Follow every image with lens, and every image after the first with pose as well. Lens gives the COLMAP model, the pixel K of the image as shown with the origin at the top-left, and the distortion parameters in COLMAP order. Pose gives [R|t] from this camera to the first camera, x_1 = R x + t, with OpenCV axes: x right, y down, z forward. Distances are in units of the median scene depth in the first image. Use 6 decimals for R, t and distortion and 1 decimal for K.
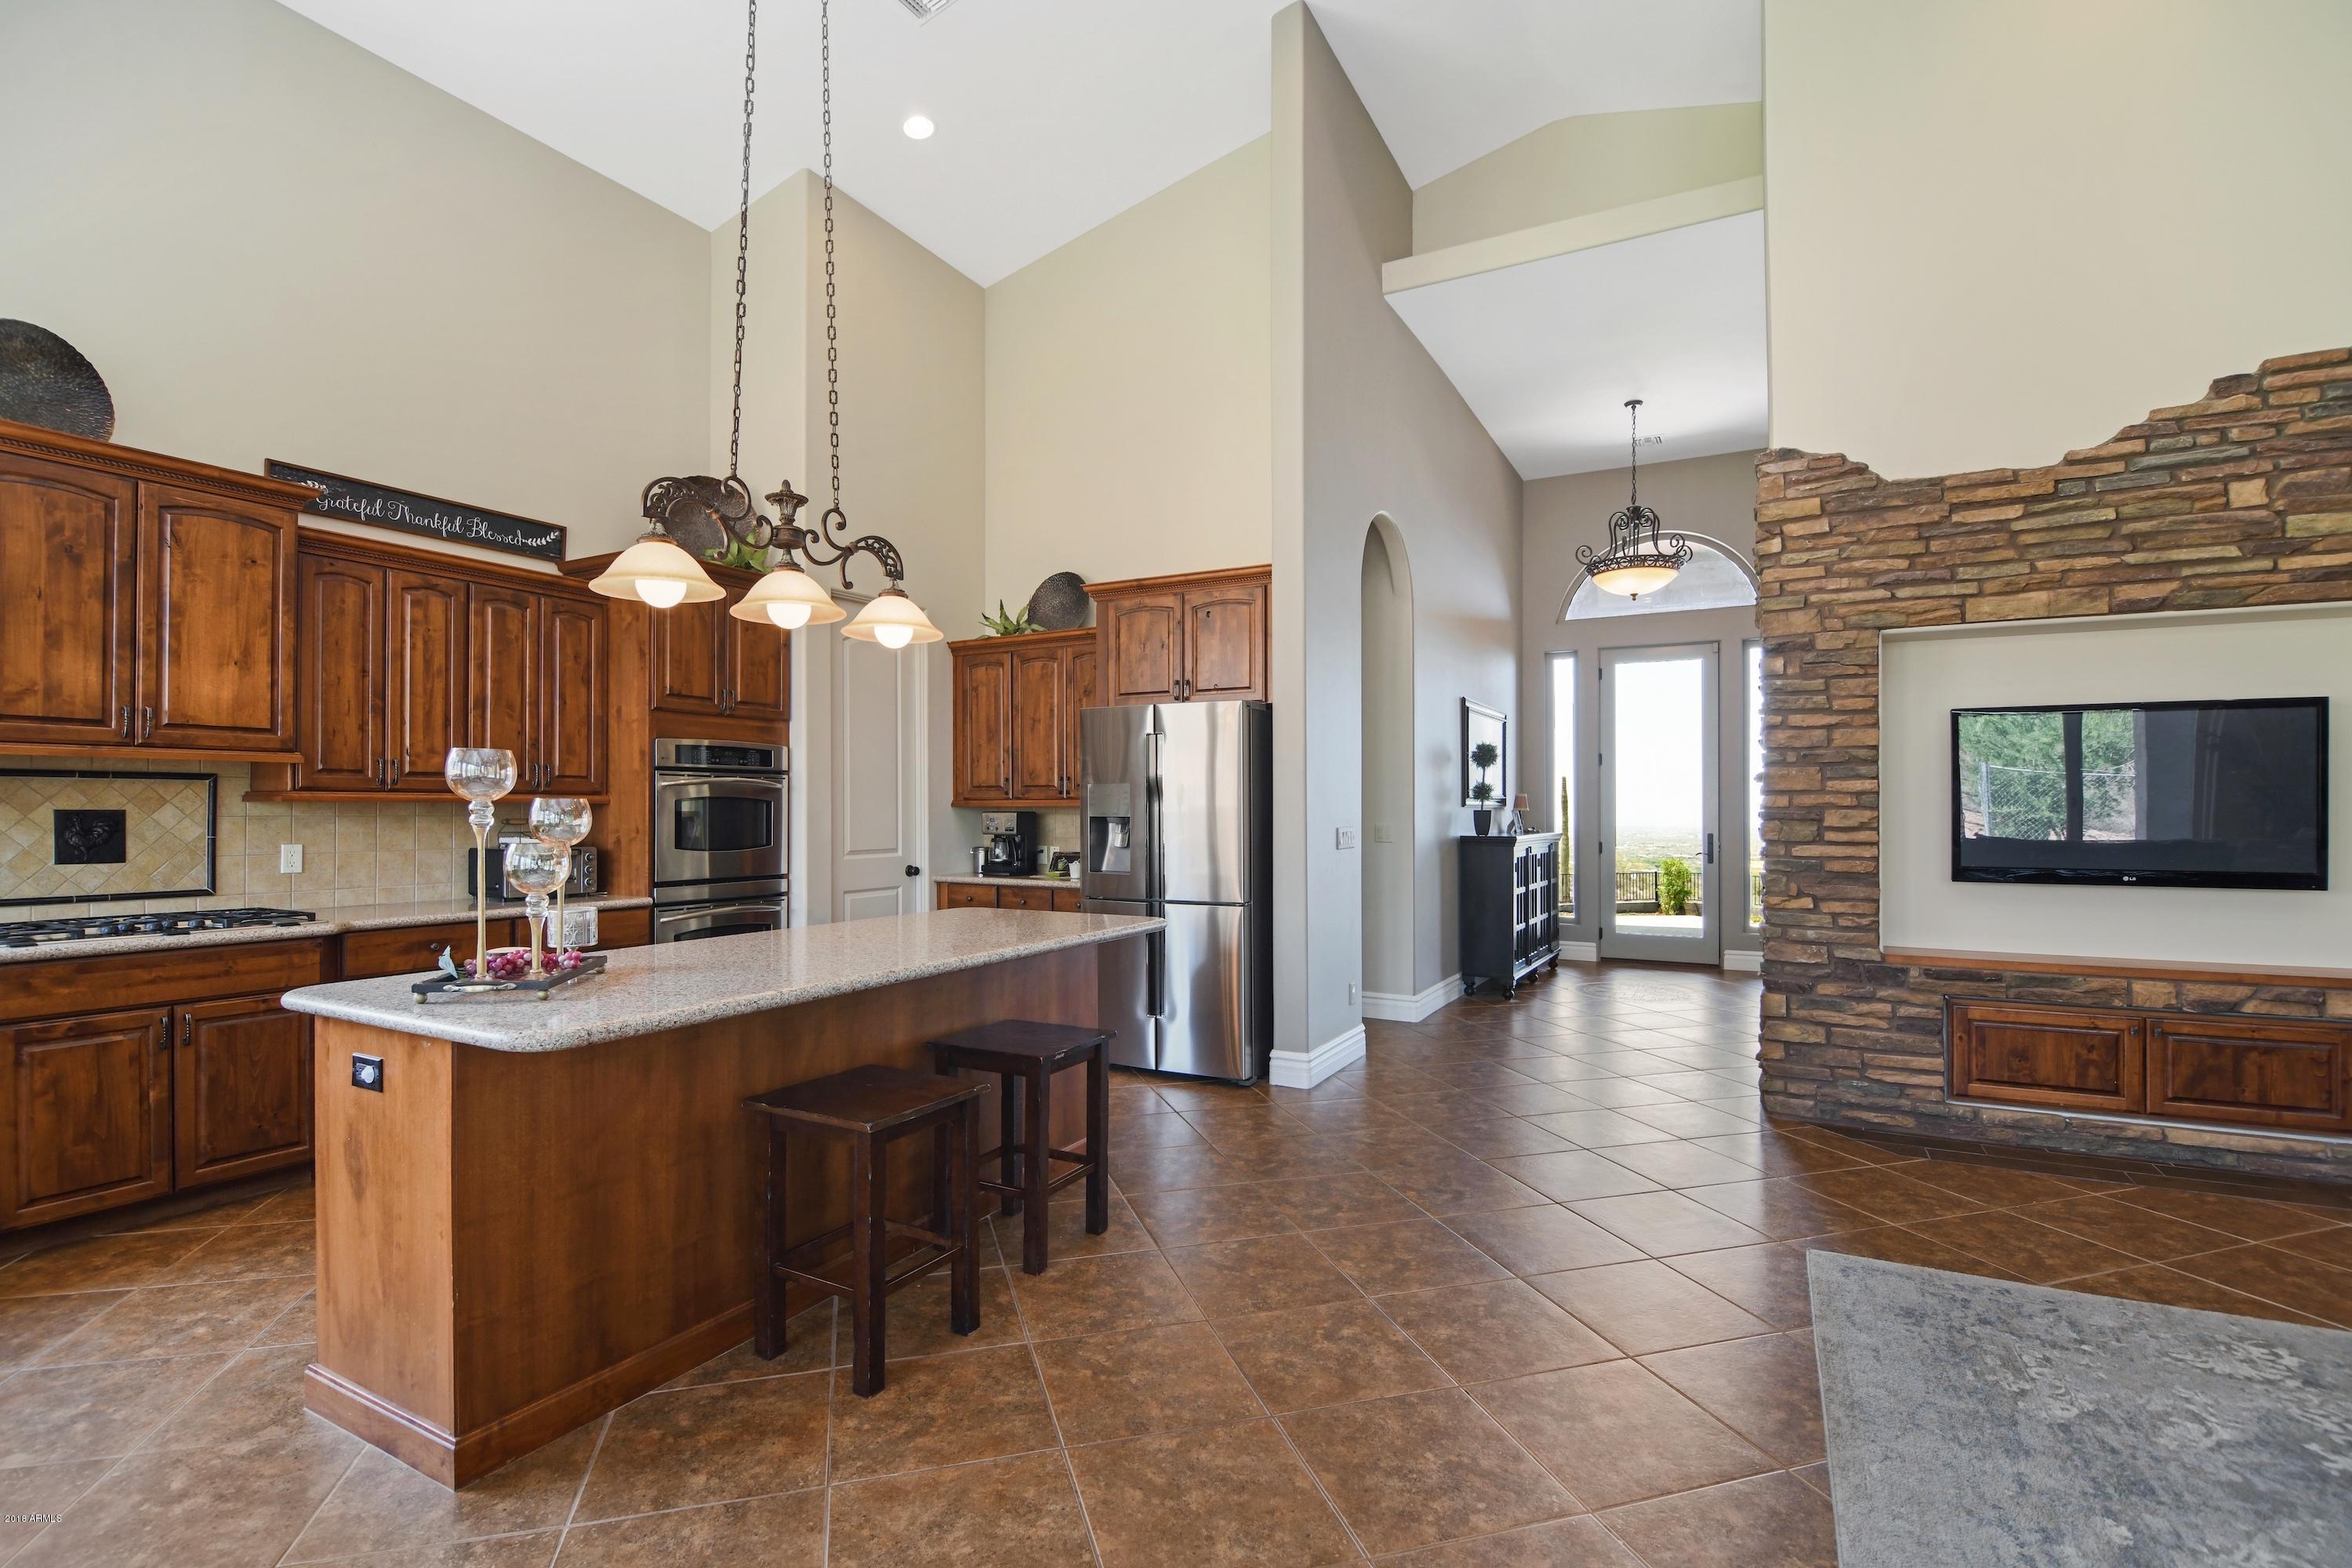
lens RADIAL K [[1073.7, 0, 1174.3], [0, 1073.7, 801.6], [0, 0, 1]] dist [0.005549, -0.007882]
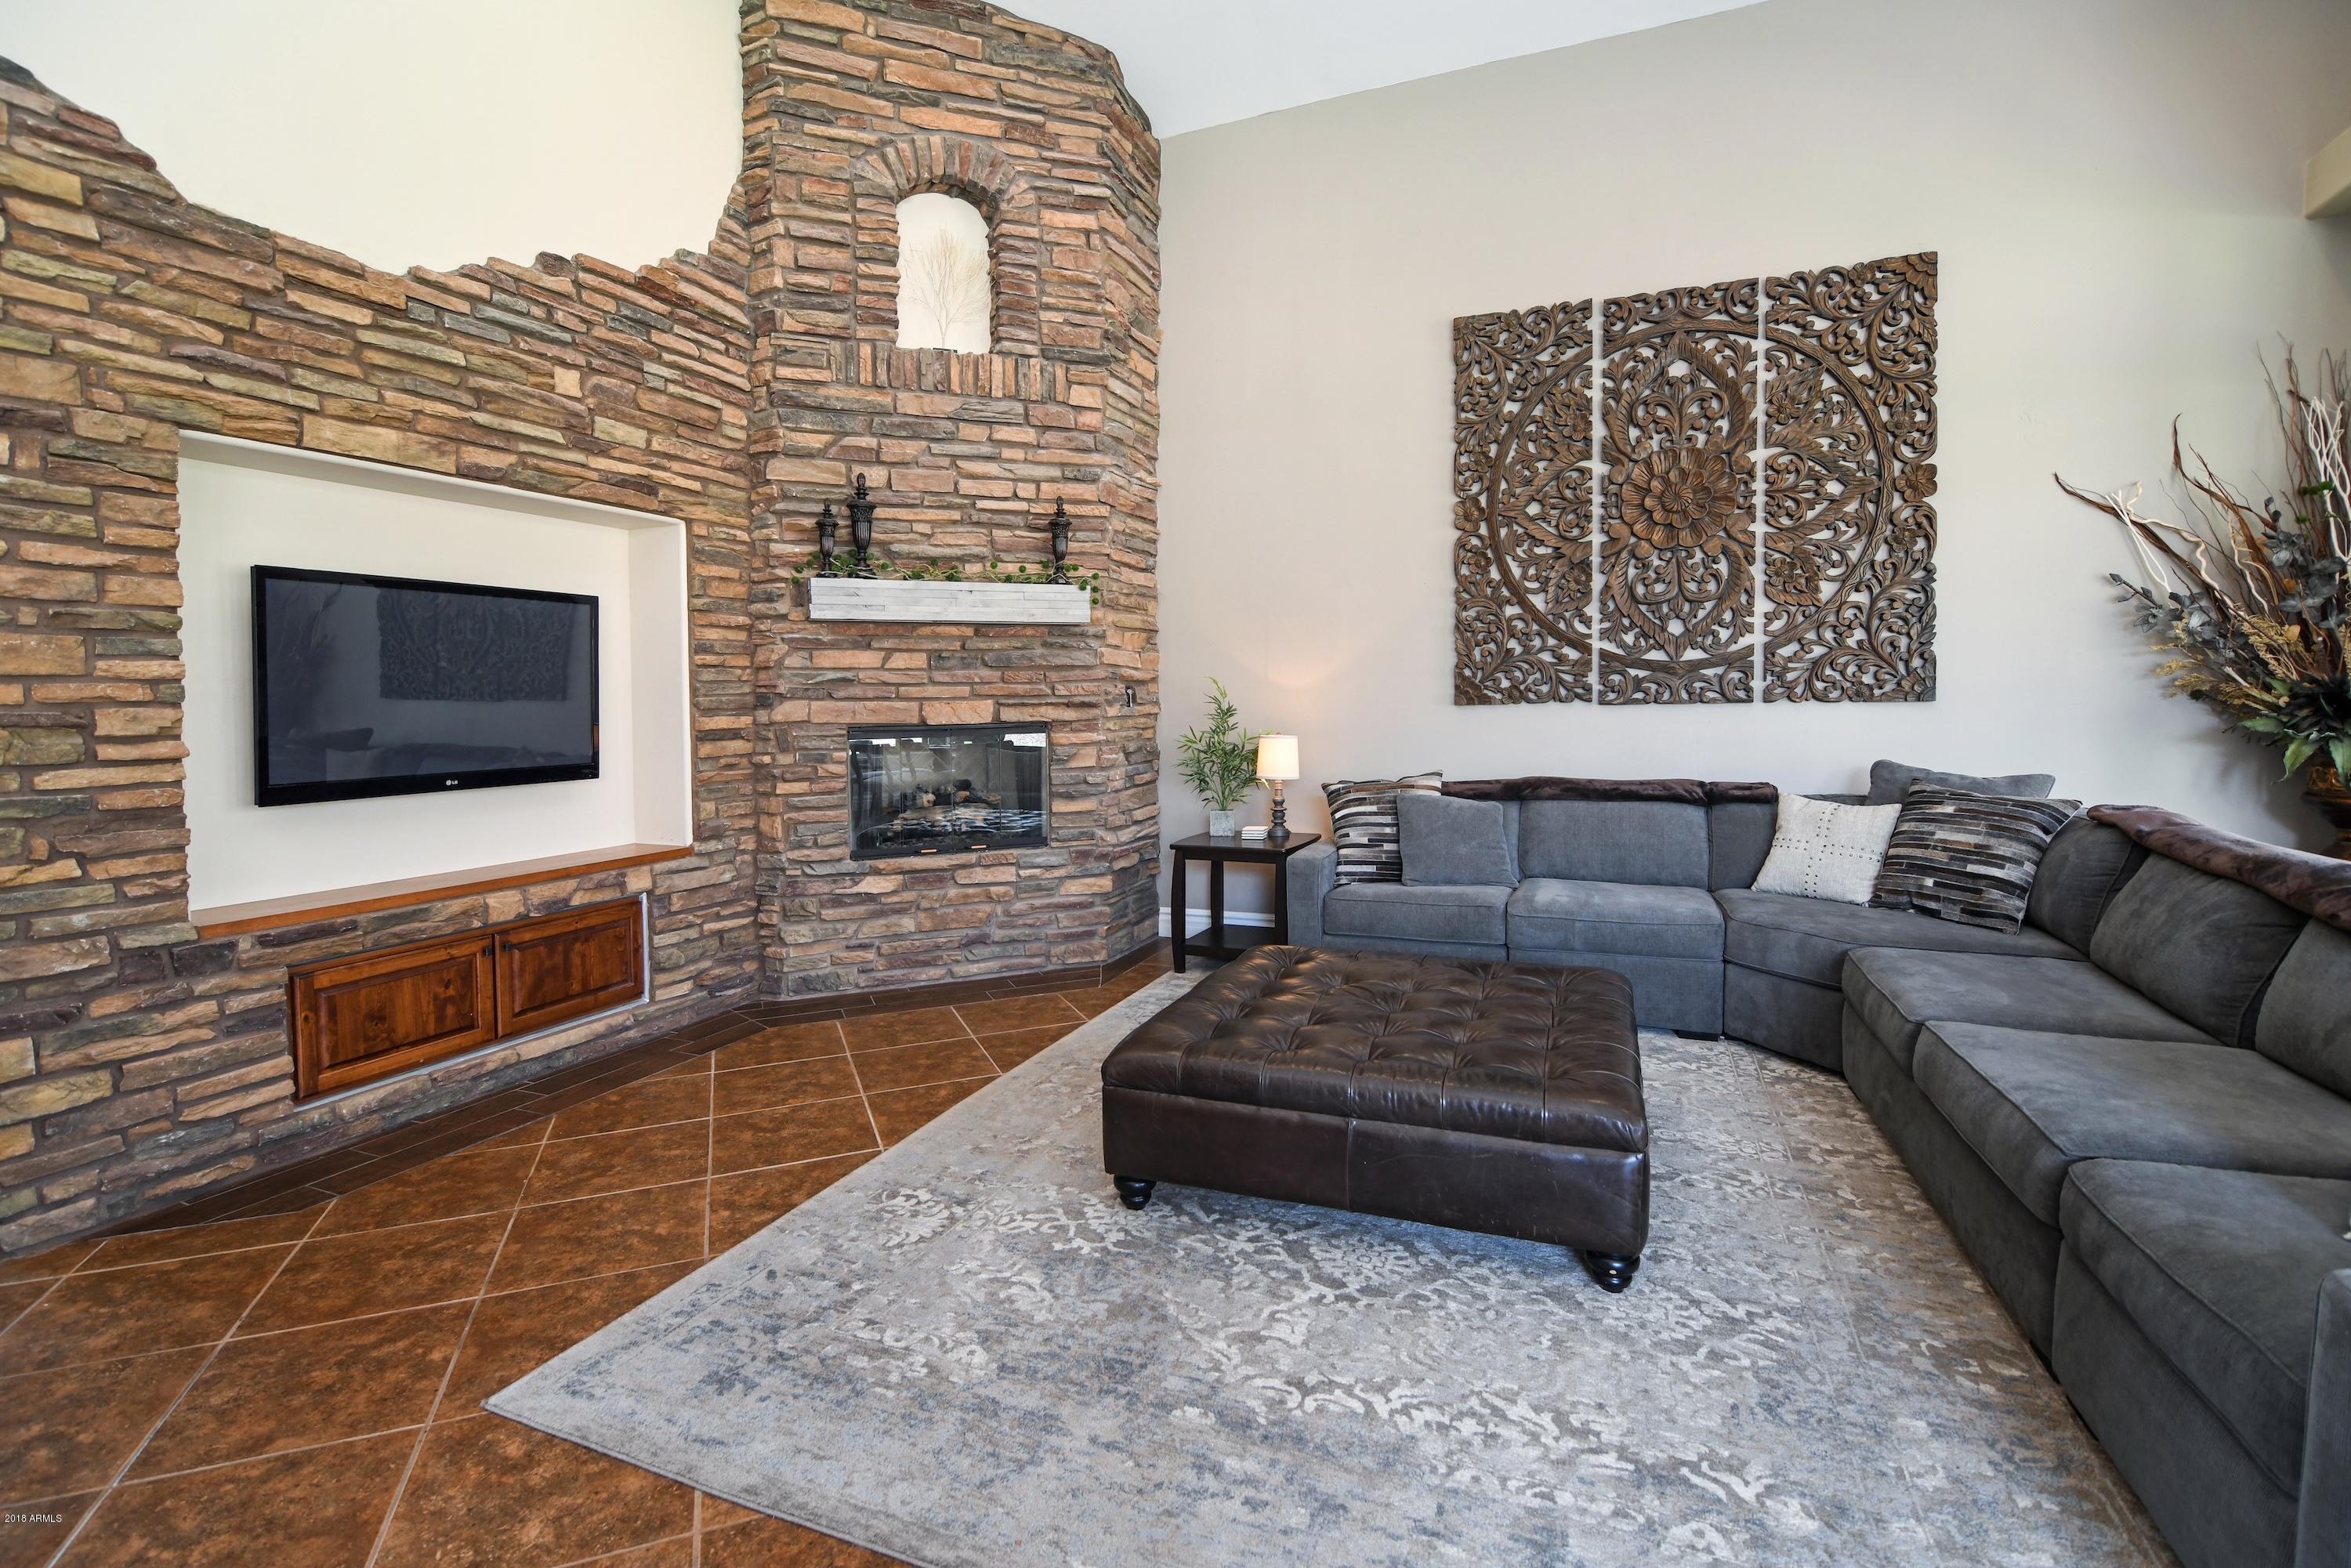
lens RADIAL K [[1073.2, 0, 1223.1], [0, 1073.2, 726.2], [0, 0, 1]] dist [0.005549, -0.007882]
pose [[-0.084093, -0.027282, 0.996084, -0.040486], [0.008955, 0.999564, 0.028134, 0.006616], [-0.996418, 0.011286, -0.083812, 0.439825]]
